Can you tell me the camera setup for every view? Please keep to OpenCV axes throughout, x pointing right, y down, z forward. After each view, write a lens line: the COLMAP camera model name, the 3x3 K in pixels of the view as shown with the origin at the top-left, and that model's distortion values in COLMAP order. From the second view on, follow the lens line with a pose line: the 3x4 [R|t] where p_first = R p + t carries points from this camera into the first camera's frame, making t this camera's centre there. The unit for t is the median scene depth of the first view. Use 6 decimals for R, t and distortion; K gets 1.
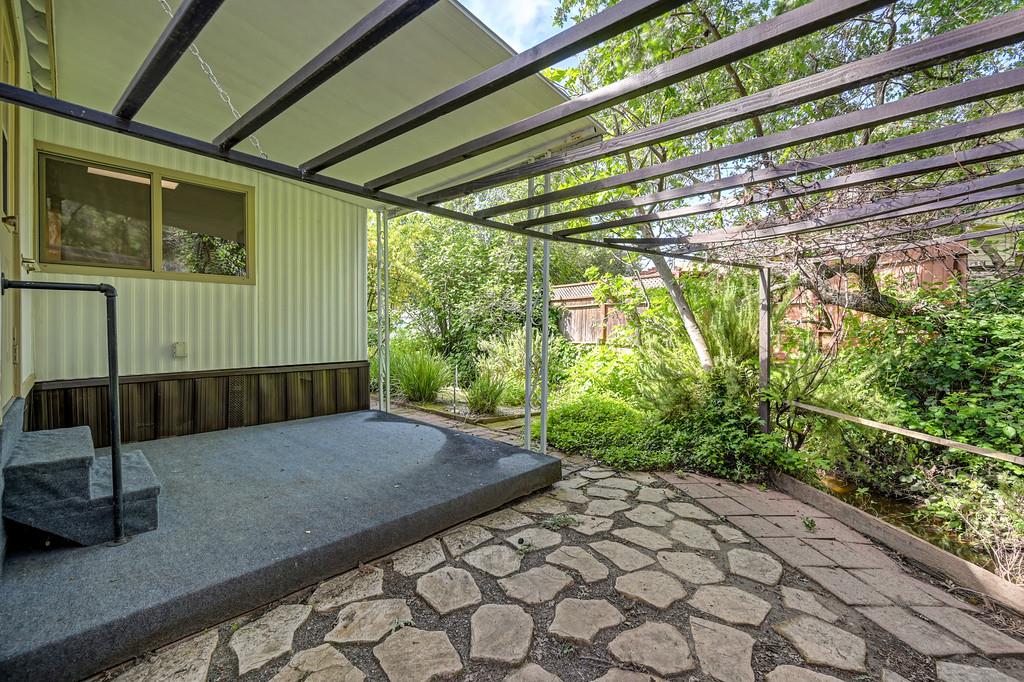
lens RADIAL K [[411.2, 0, 518.6], [0, 411.2, 335.2], [0, 0, 1]] dist [-0.000469, -0.000032]
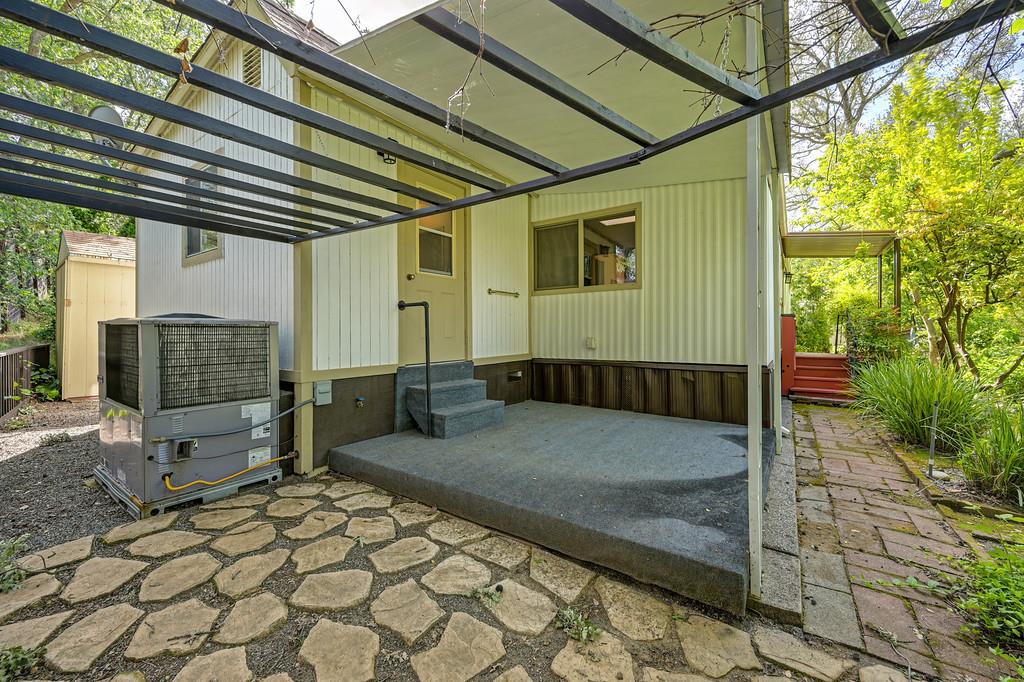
lens RADIAL K [[409.5, 0, 512.9], [0, 409.5, 335.4], [0, 0, 1]] dist [-0.002369, 0.000096]
pose [[0.149568, 0.004512, -0.988741, 0.575180], [-0.017443, 0.999846, 0.001924, 0.014649], [0.988598, 0.016959, 0.149624, 0.671101]]
